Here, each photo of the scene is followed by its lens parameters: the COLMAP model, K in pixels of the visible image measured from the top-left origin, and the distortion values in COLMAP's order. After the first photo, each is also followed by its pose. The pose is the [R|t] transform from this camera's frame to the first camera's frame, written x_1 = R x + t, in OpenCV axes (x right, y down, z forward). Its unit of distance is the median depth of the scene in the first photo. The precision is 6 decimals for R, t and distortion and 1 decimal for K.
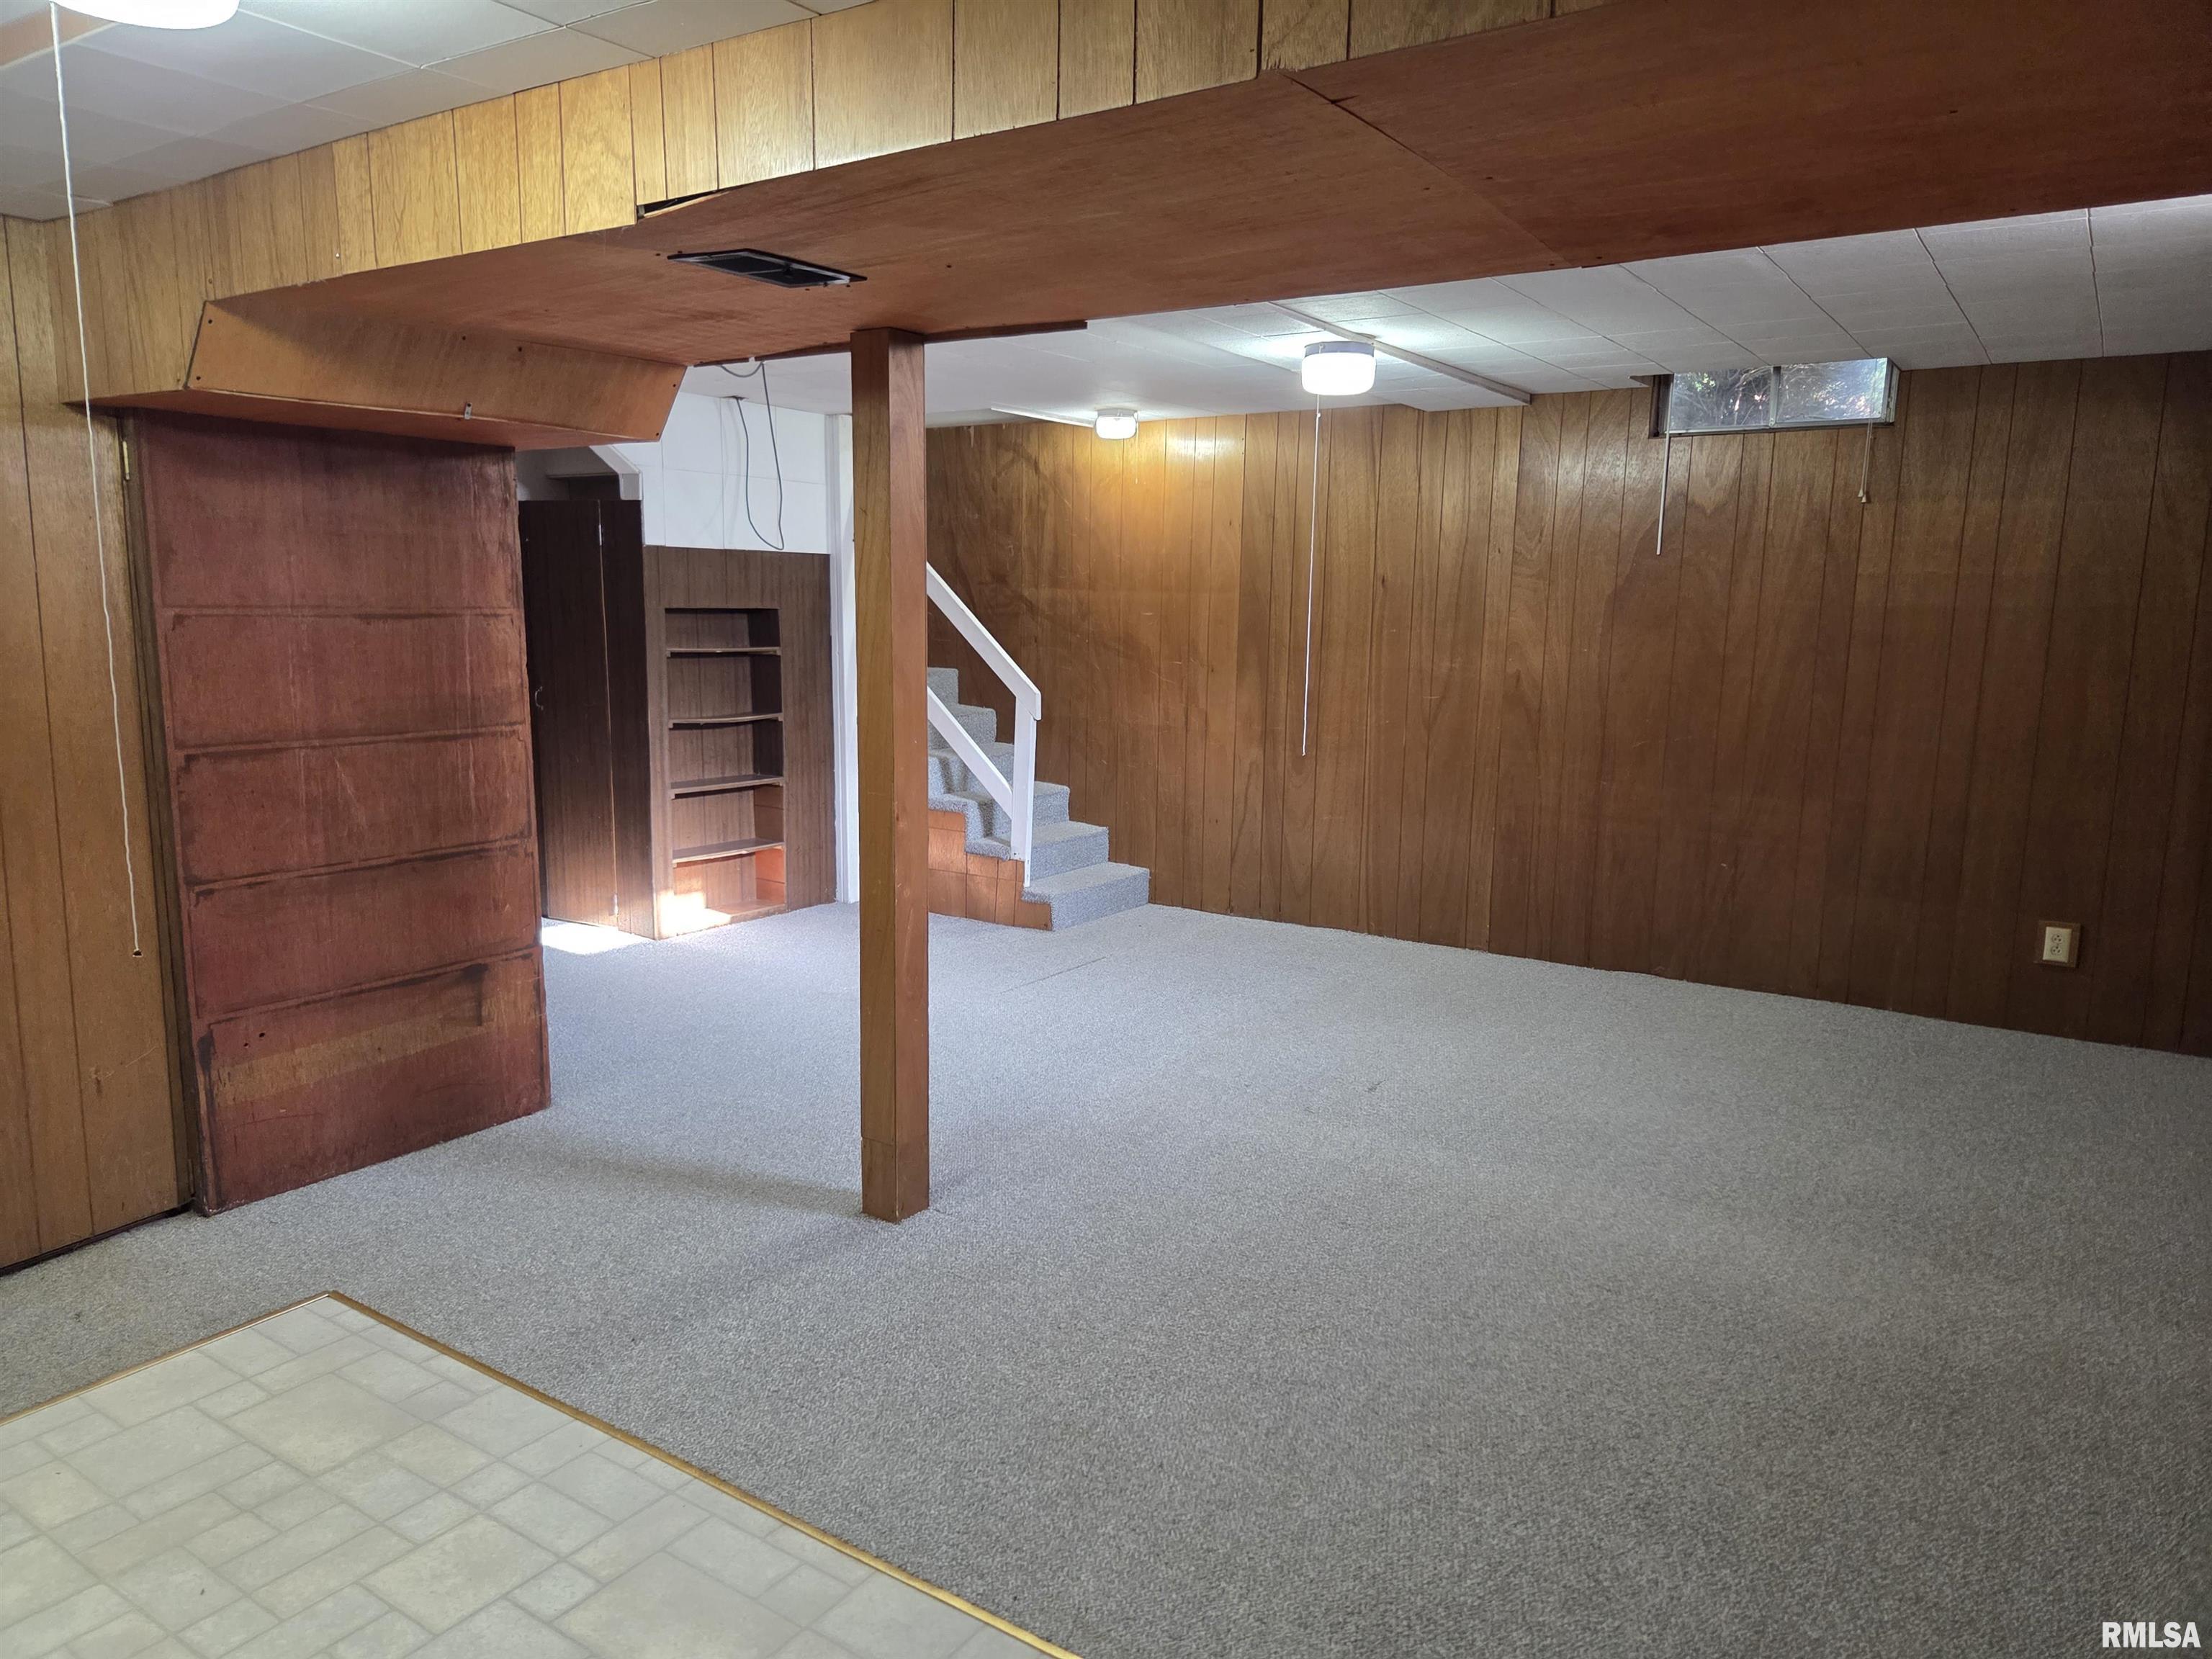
lens RADIAL K [[1474.8, 0, 1109.5], [0, 1474.8, 818.8], [0, 0, 1]] dist [0.073671, -0.065606]
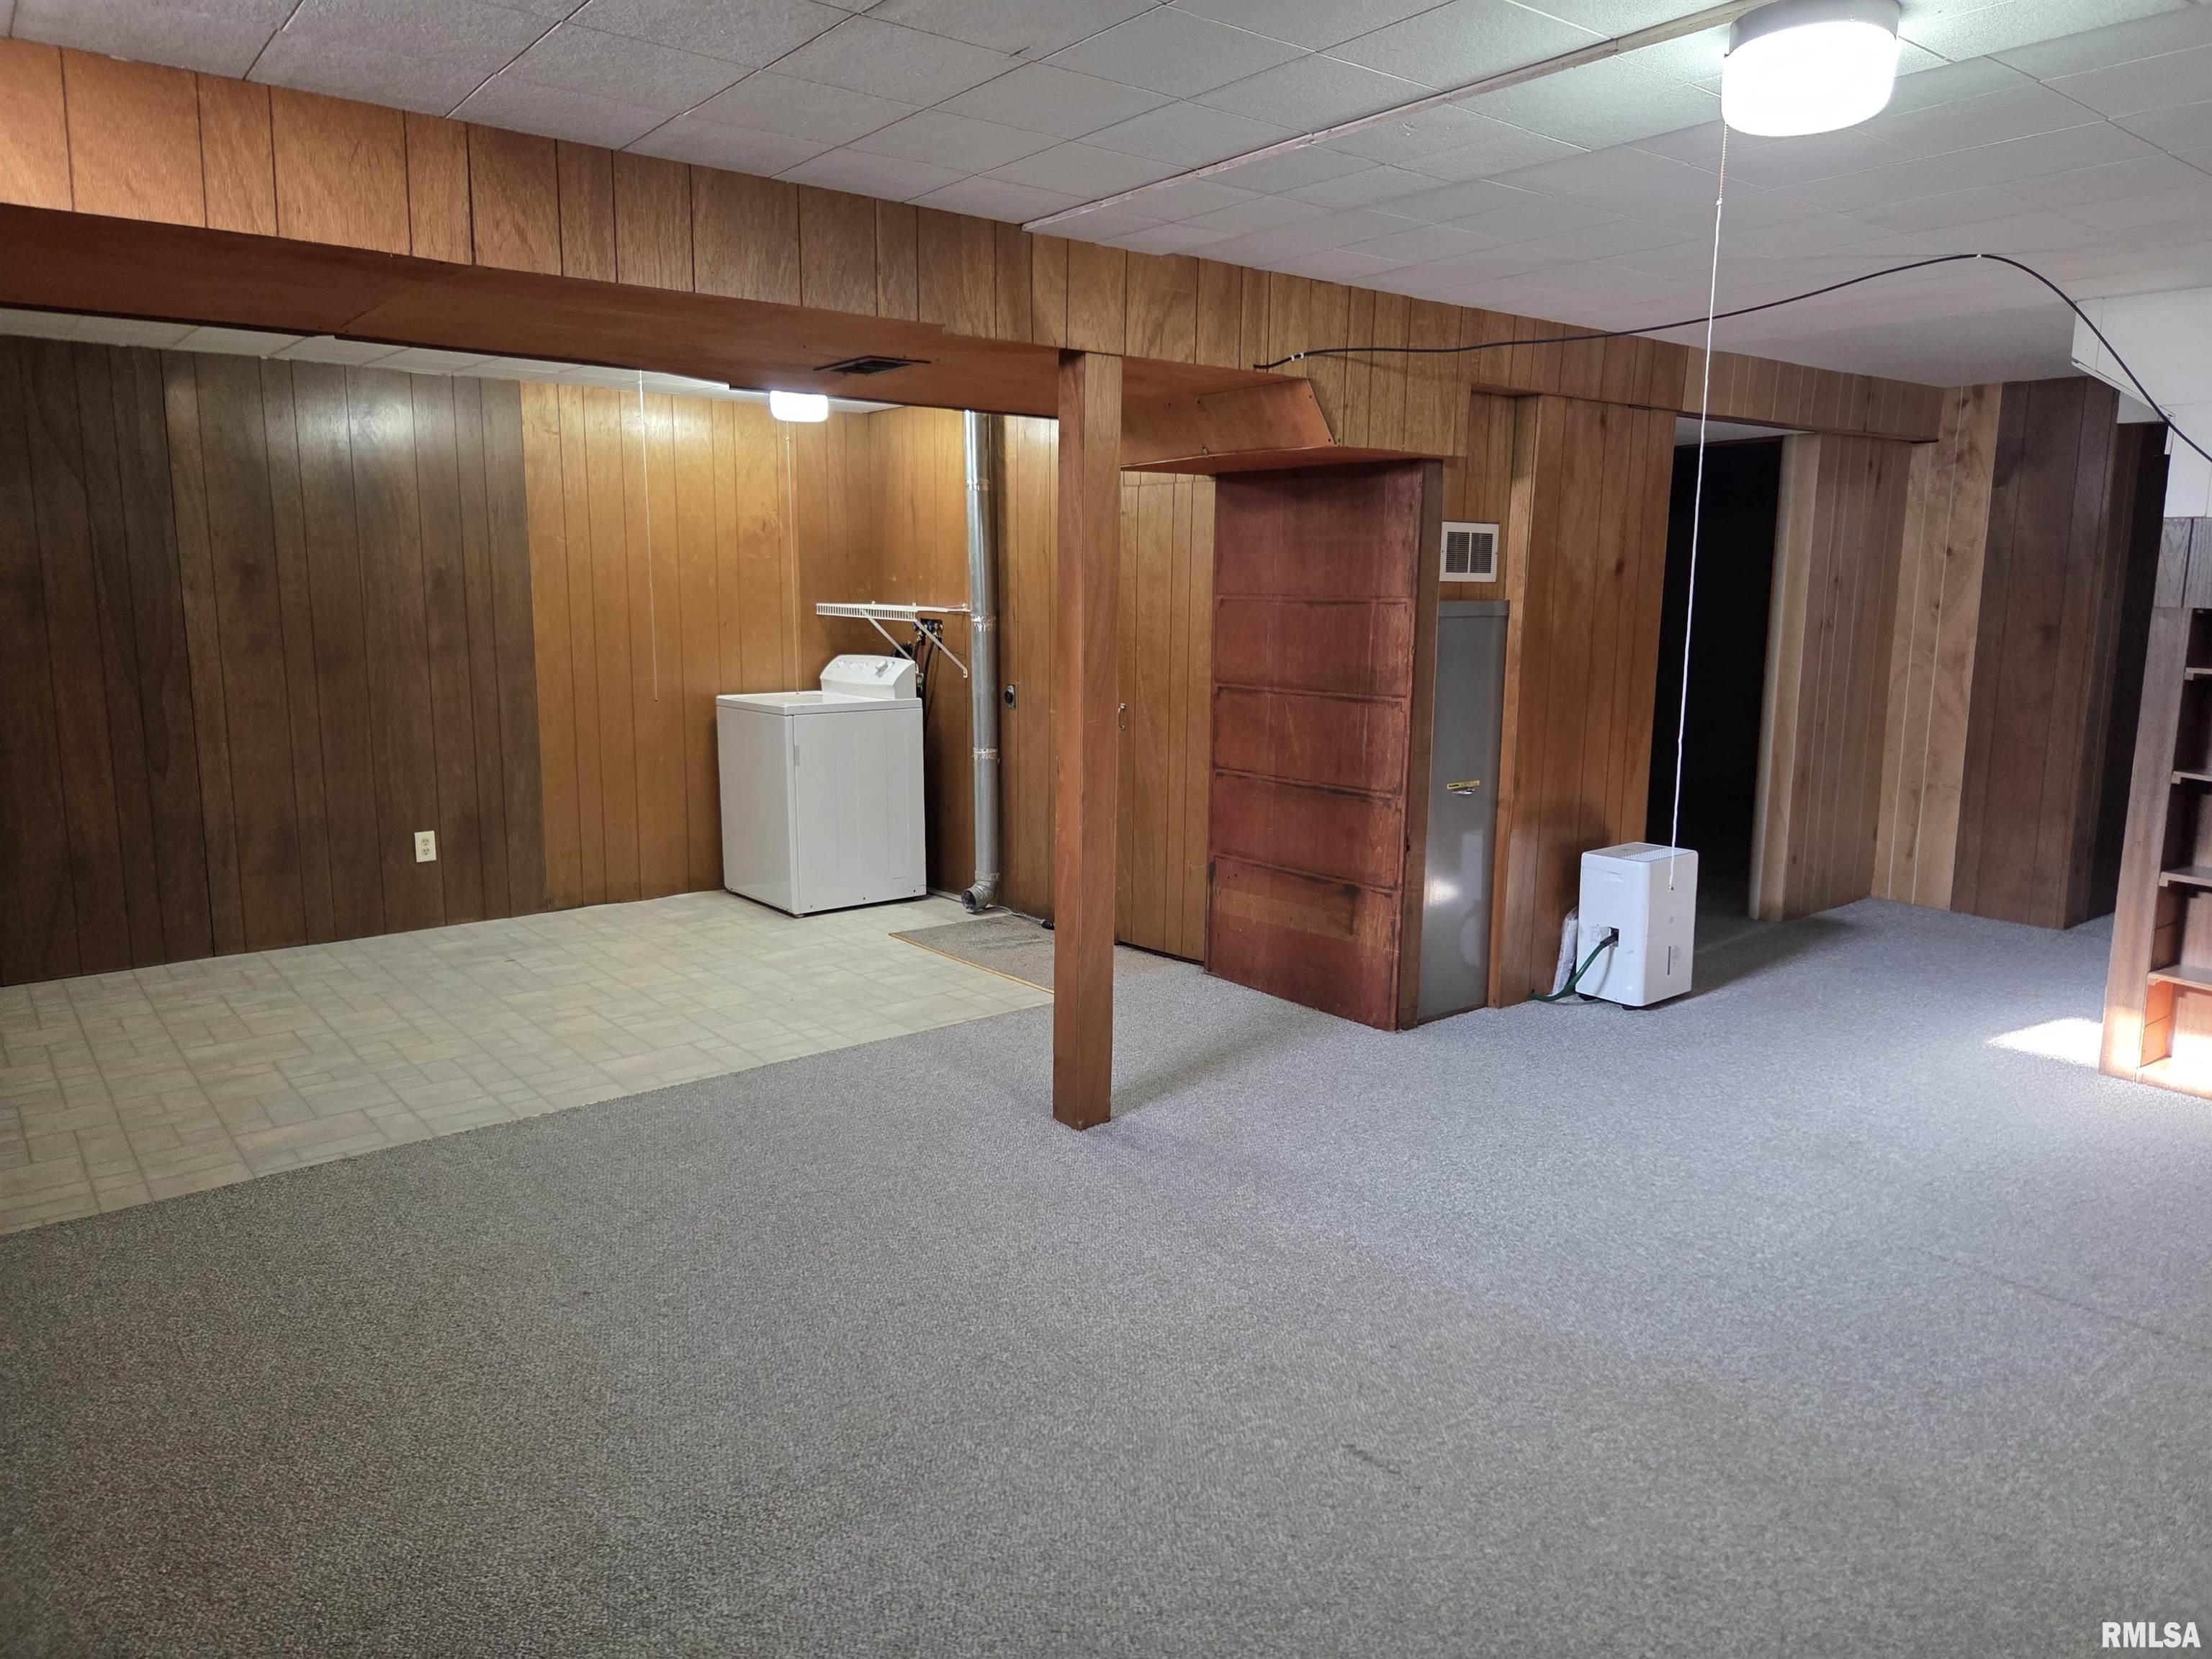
lens RADIAL K [[1494.1, 0, 1103.5], [0, 1494.1, 788.1], [0, 0, 1]] dist [0.083733, -0.052836]
pose [[-0.305740, 0.118639, -0.944695, 0.862459], [-0.152264, 0.973344, 0.171515, -0.174444], [0.939861, 0.196282, -0.279526, 1.225820]]
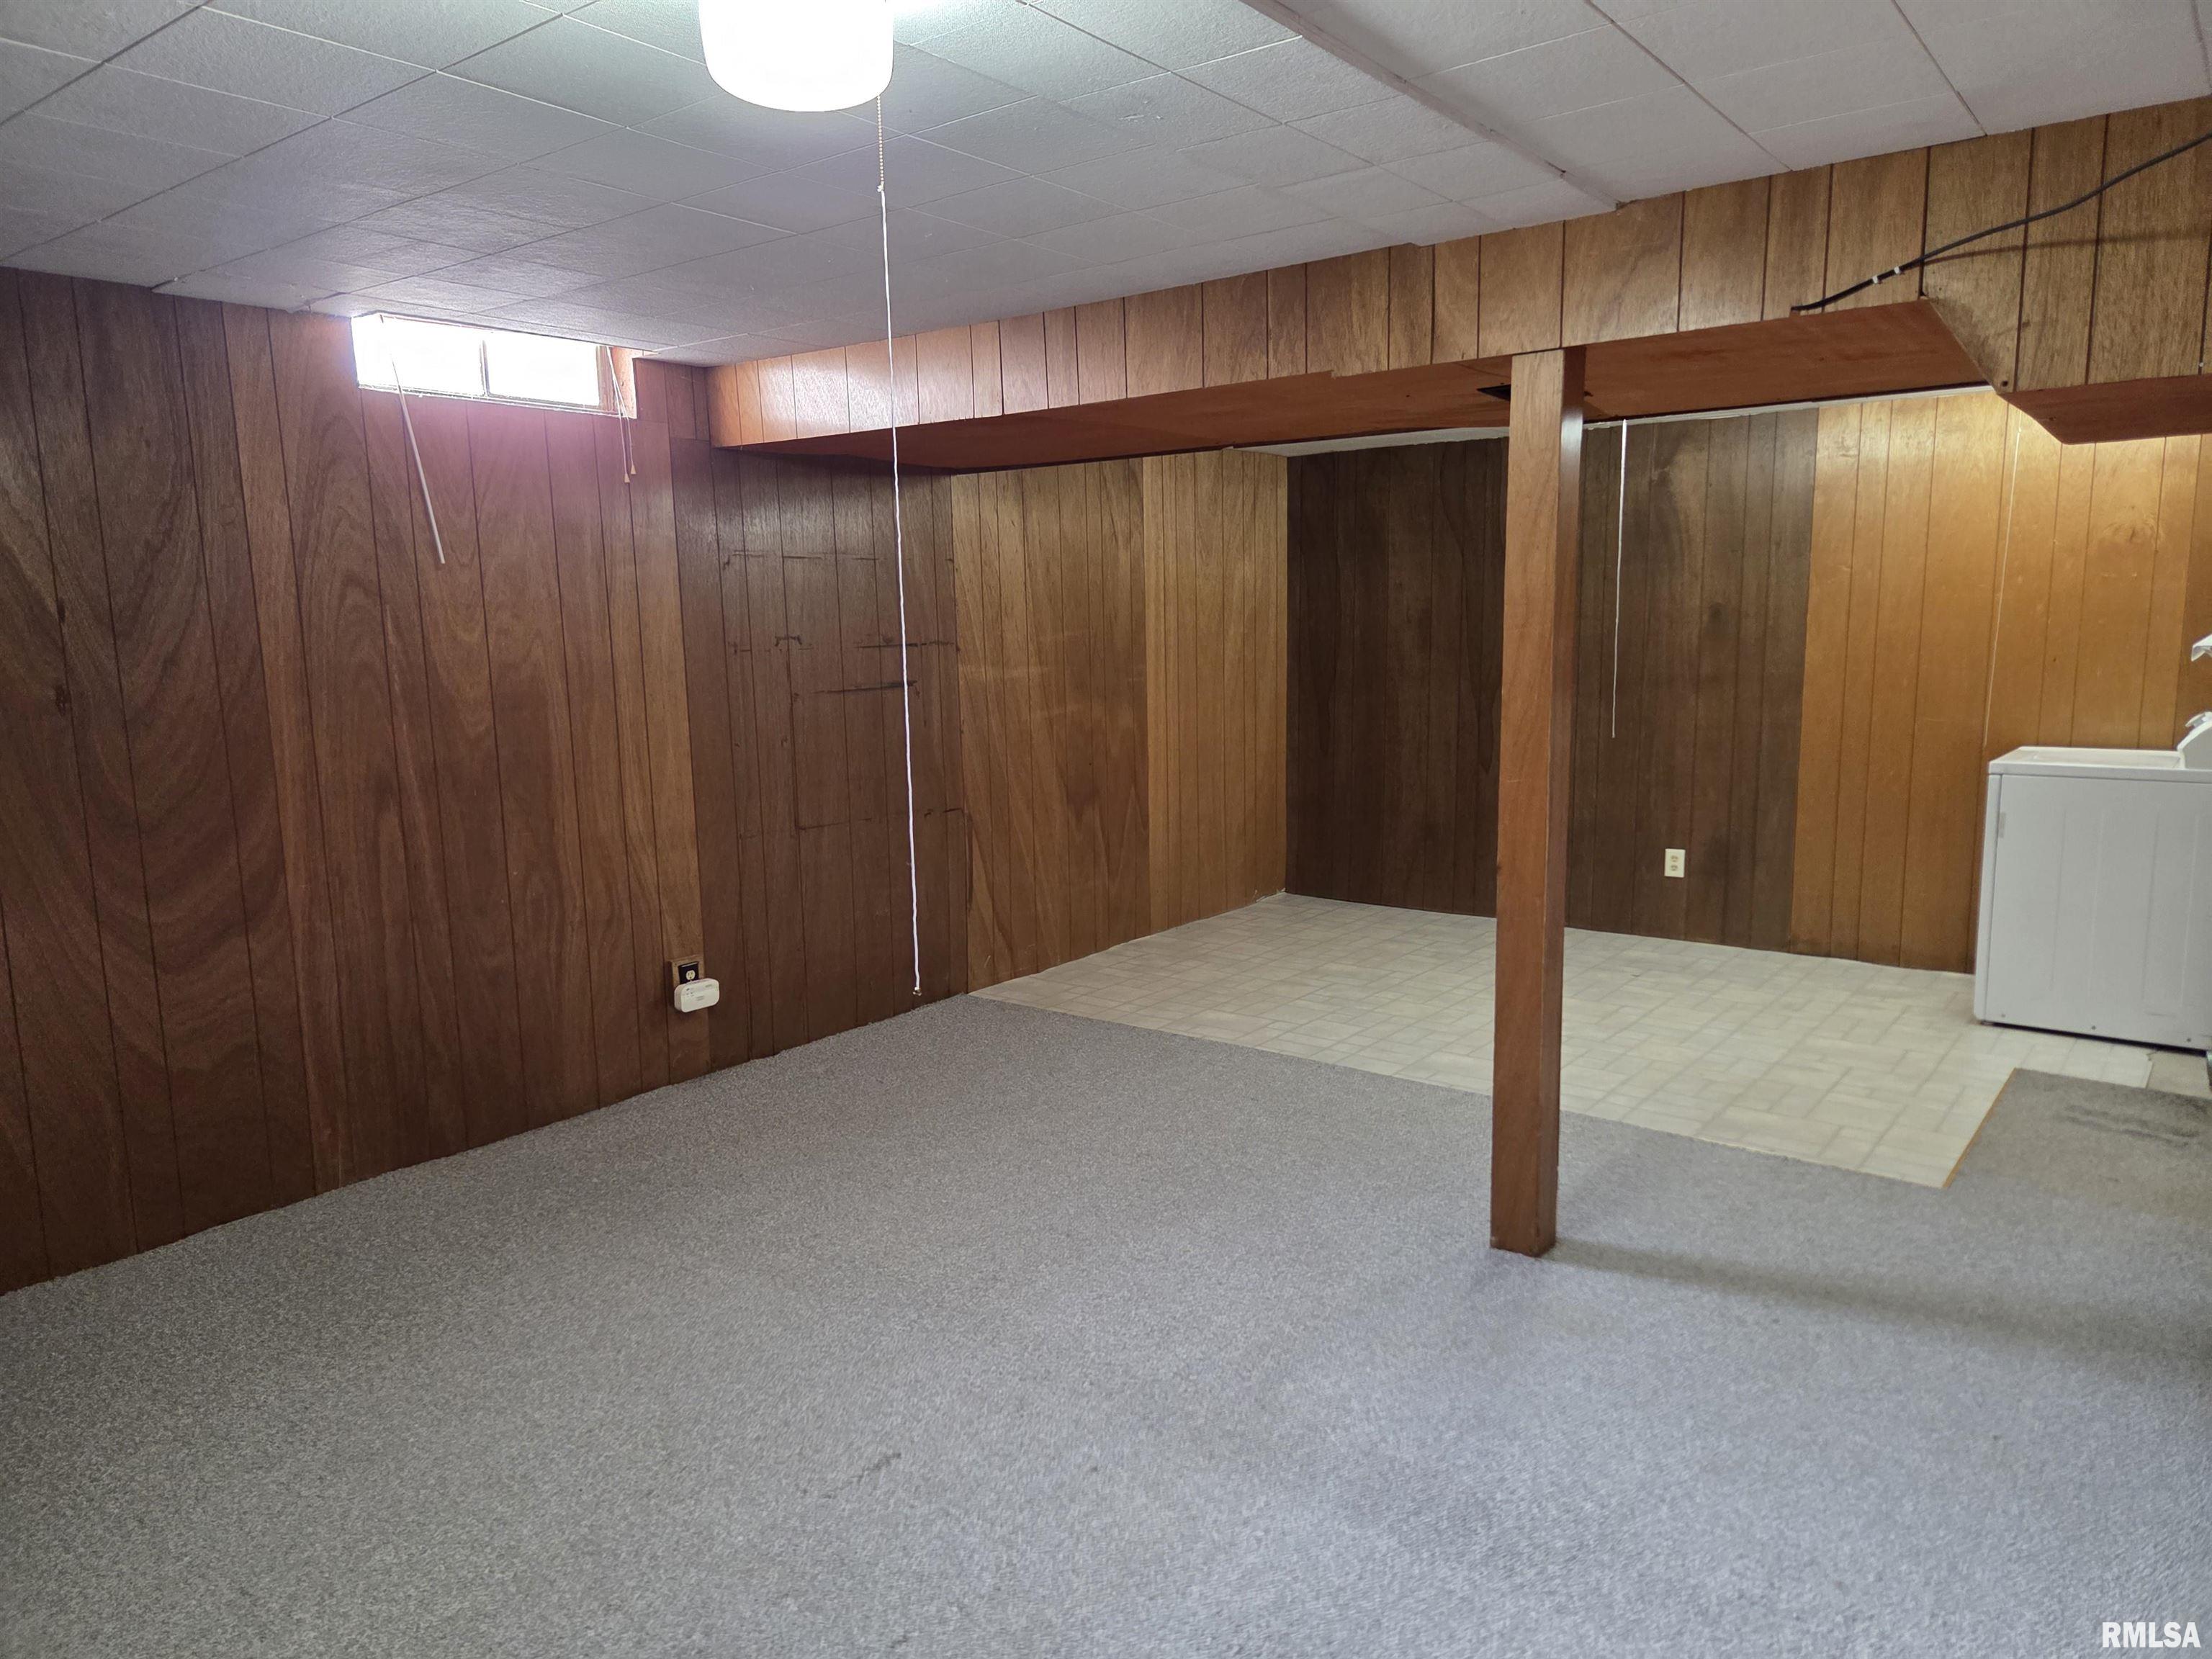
lens RADIAL K [[1474.8, 0, 1109.5], [0, 1474.8, 818.8], [0, 0, 1]] dist [0.073671, -0.065606]
pose [[-0.997489, -0.006464, 0.070525, 0.057228], [0.014100, 0.957762, 0.287215, -0.277753], [-0.069402, 0.287489, -0.955266, 1.787859]]
